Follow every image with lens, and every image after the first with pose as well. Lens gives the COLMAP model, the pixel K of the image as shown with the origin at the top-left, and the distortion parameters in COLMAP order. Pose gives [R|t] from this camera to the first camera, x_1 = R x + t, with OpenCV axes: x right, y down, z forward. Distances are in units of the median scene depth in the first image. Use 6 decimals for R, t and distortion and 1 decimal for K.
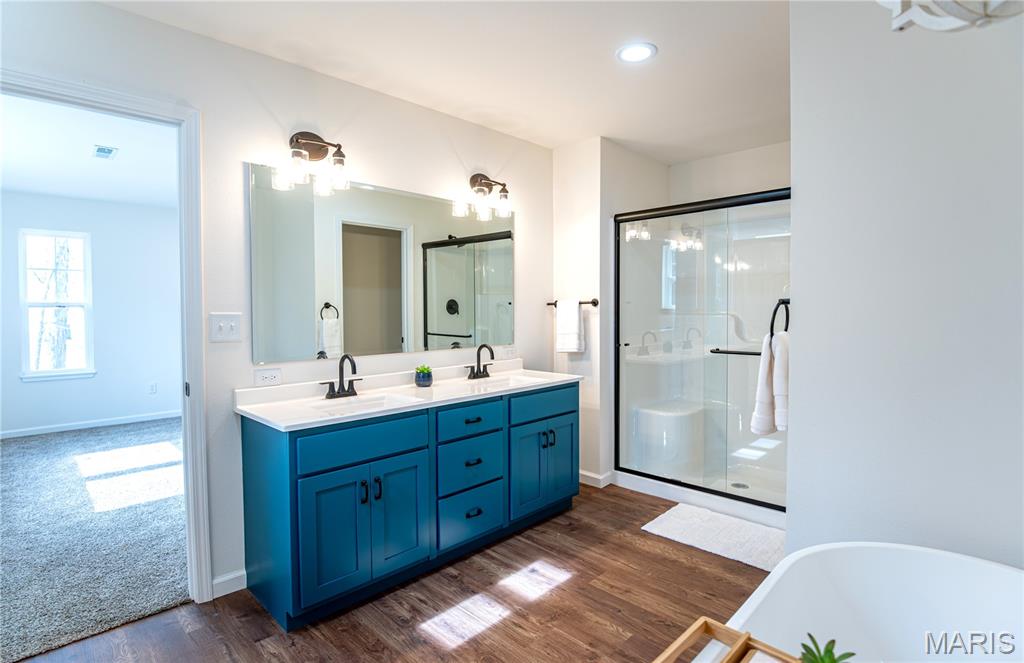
lens RADIAL K [[500.6, 0, 515.9], [0, 500.6, 329.2], [0, 0, 1]] dist [-0.002316, -0.000361]
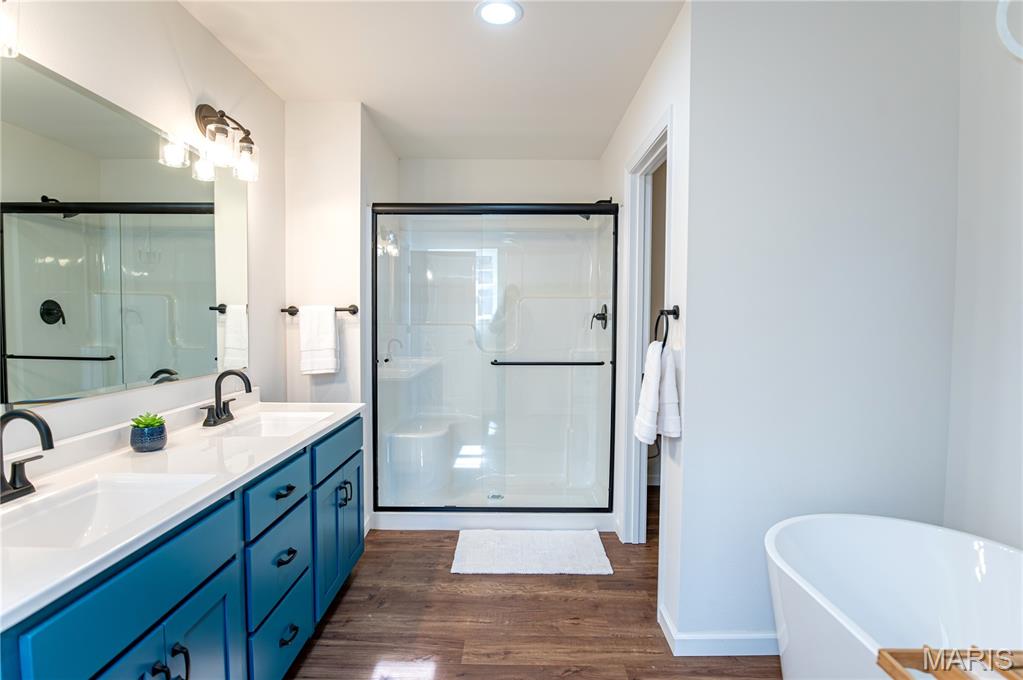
lens RADIAL K [[512.8, 0, 509.3], [0, 512.8, 345.0], [0, 0, 1]] dist [-0.018694, -0.002297]
pose [[0.726545, -0.024758, 0.686673, -0.252849], [0.017791, 0.999693, 0.017220, -0.007233], [-0.686889, -0.000295, 0.726762, 0.269007]]
